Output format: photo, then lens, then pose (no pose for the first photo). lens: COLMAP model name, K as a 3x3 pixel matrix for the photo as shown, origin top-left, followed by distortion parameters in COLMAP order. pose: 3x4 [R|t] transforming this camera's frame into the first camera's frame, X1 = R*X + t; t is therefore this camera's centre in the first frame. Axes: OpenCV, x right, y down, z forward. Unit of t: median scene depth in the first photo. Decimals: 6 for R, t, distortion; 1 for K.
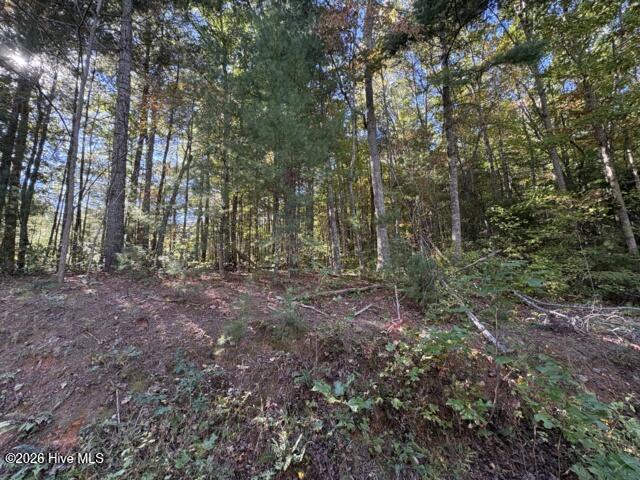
lens RADIAL K [[253.8, 0, 320.0], [0, 253.8, 240.0], [0, 0, 1]] dist [0.000463, 0.000125]
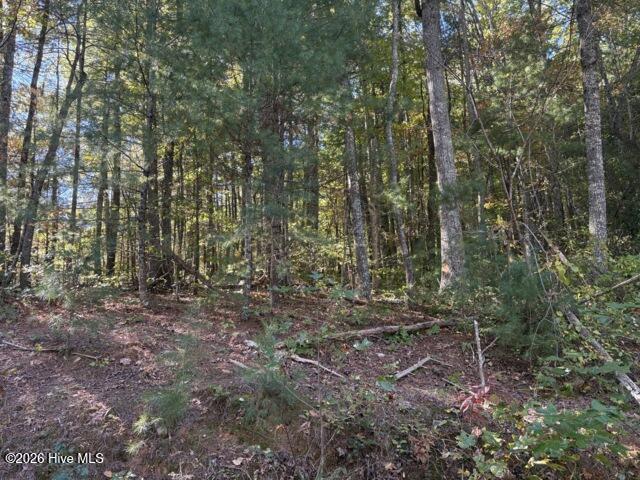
lens RADIAL K [[481.1, 0, 320.0], [0, 481.1, 240.0], [0, 0, 1]] dist [0.058119, -0.055158]
pose [[0.999690, -0.001817, -0.024824, 0.003424], [0.002067, 0.999948, 0.010026, 0.002451], [0.024804, -0.010074, 0.999642, 0.004995]]
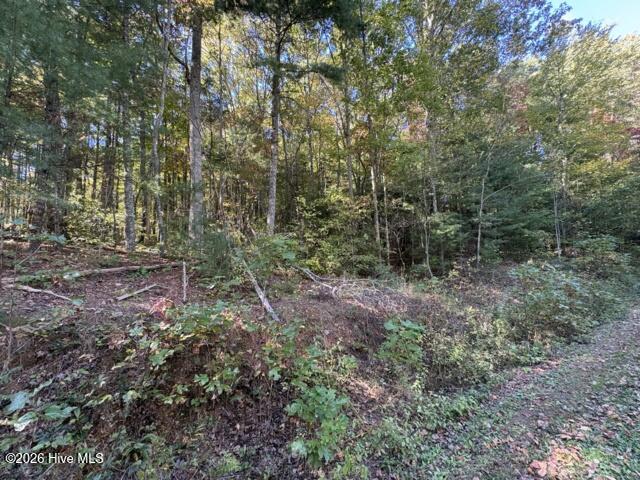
lens RADIAL K [[253.8, 0, 320.0], [0, 253.8, 240.0], [0, 0, 1]] dist [0.000463, 0.000125]
pose [[0.805574, 0.062280, 0.589213, 0.102671], [-0.101948, 0.994198, 0.034296, 0.015194], [-0.583659, -0.087697, 0.807249, 0.003214]]
